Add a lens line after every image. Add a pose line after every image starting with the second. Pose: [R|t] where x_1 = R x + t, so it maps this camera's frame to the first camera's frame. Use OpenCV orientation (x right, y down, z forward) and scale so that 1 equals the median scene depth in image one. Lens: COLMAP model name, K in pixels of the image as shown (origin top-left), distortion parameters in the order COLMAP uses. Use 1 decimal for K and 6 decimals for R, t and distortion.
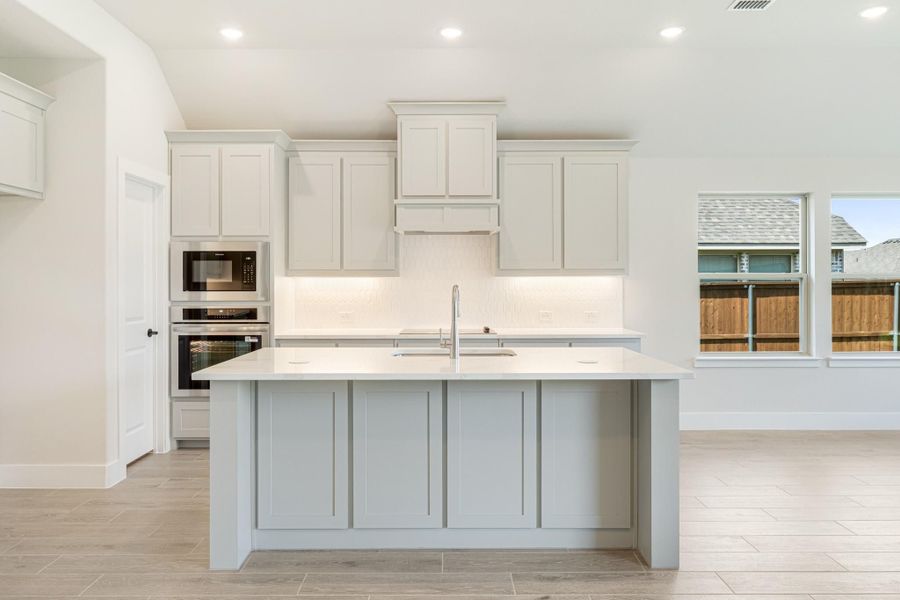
lens RADIAL K [[635.4, 0, 449.2], [0, 635.4, 286.2], [0, 0, 1]] dist [-0.004464, 0.004485]
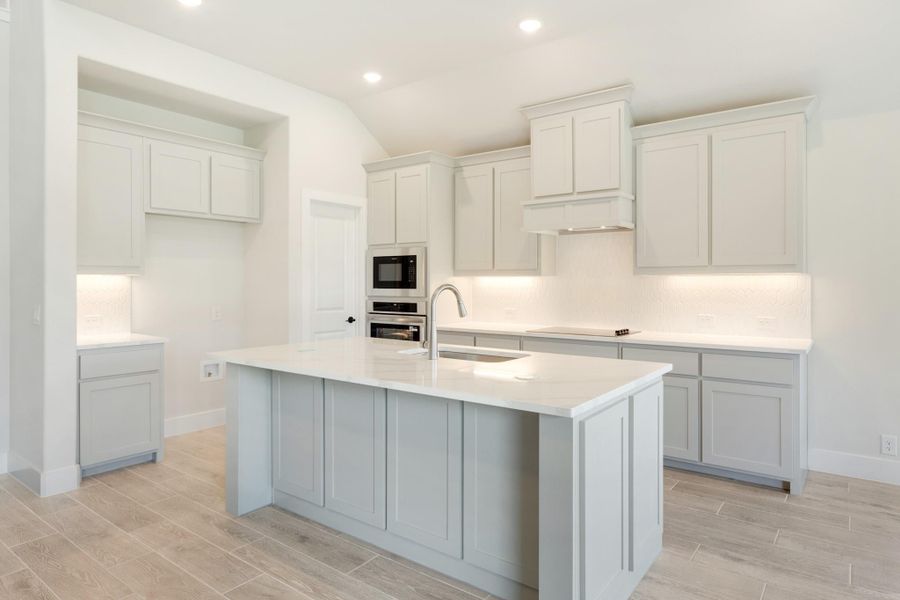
lens RADIAL K [[530.2, 0, 475.4], [0, 530.2, 283.9], [0, 0, 1]] dist [-0.002285, 0.001712]
pose [[0.809324, 0.003074, -0.587354, 0.341898], [-0.004192, 0.999991, -0.000542, -0.001197], [0.587347, 0.002901, 0.809330, 0.240933]]
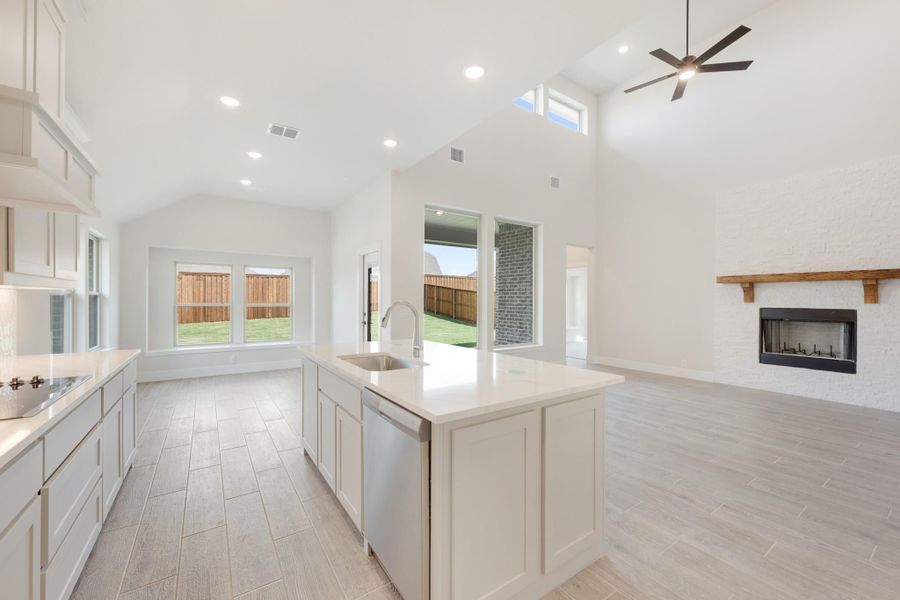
lens RADIAL K [[366.2, 0, 446.8], [0, 366.2, 301.9], [0, 0, 1]] dist [0.006570, 0.000031]
pose [[-0.562933, -0.003207, 0.826496, -0.412615], [0.001241, 0.999988, 0.004726, -0.003450], [-0.826501, 0.003686, -0.562923, 0.870949]]
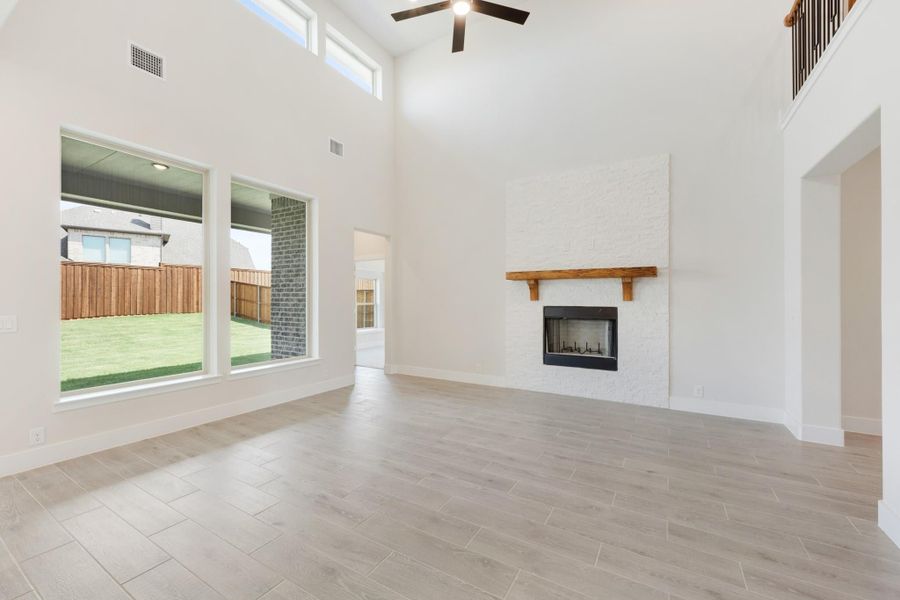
lens RADIAL K [[366.2, 0, 452.3], [0, 366.2, 300.9], [0, 0, 1]] dist [0.006570, 0.000031]
pose [[-0.856840, 0.001055, 0.515581, -0.351741], [0.004763, 0.999971, 0.005870, -0.001679], [-0.515561, 0.007486, -0.856820, 0.540519]]
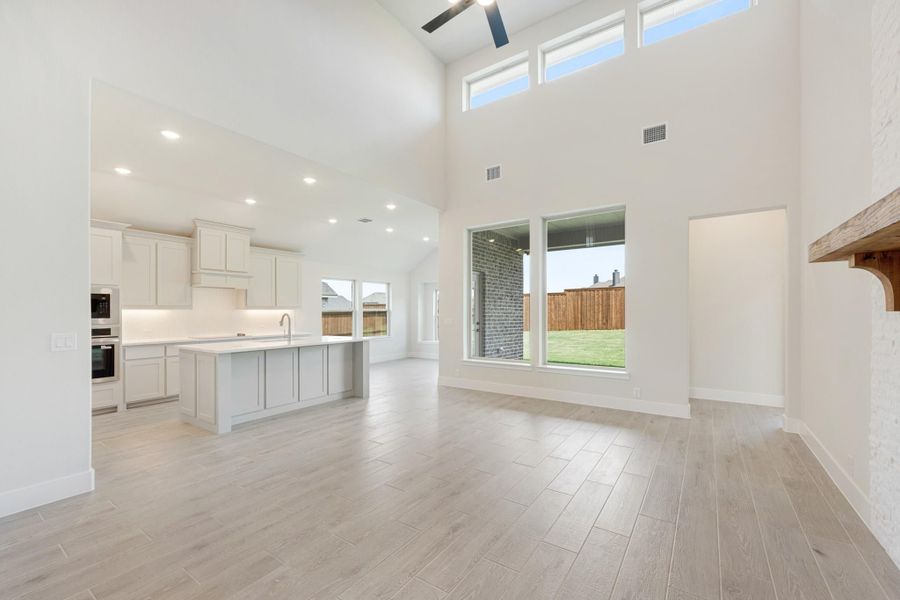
lens RADIAL K [[366.2, 0, 450.0], [0, 366.2, 314.4], [0, 0, 1]] dist [0.006570, 0.000031]
pose [[0.570279, -0.006582, 0.821425, -0.545224], [0.007754, 0.999966, 0.002630, 0.002493], [-0.821414, 0.004870, 0.570311, -0.261083]]
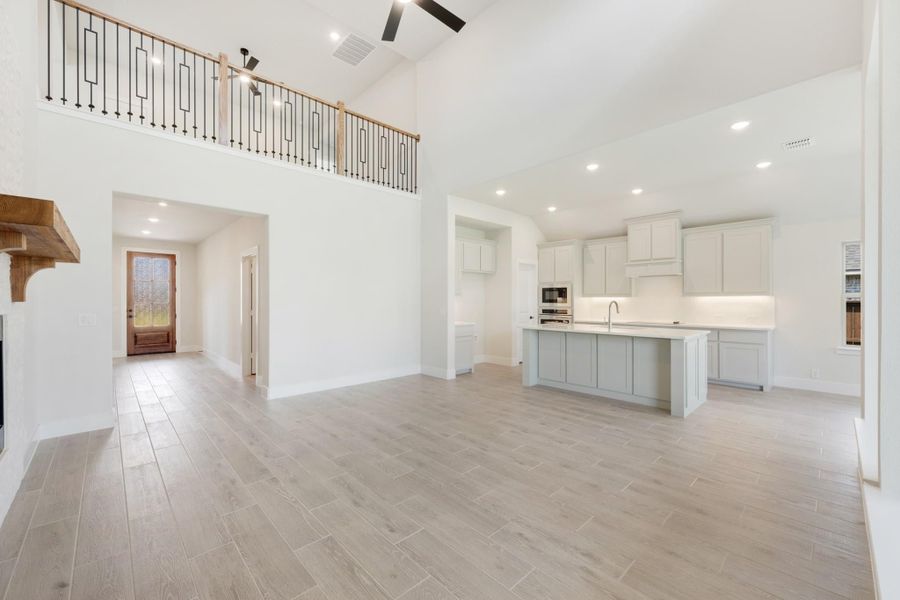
lens RADIAL K [[366.2, 0, 452.5], [0, 366.2, 300.6], [0, 0, 1]] dist [0.006570, 0.000031]
pose [[0.688425, 0.001828, -0.725306, 0.418379], [-0.003858, 0.999992, -0.001141, 0.001510], [0.725298, 0.003583, 0.688426, -0.328933]]
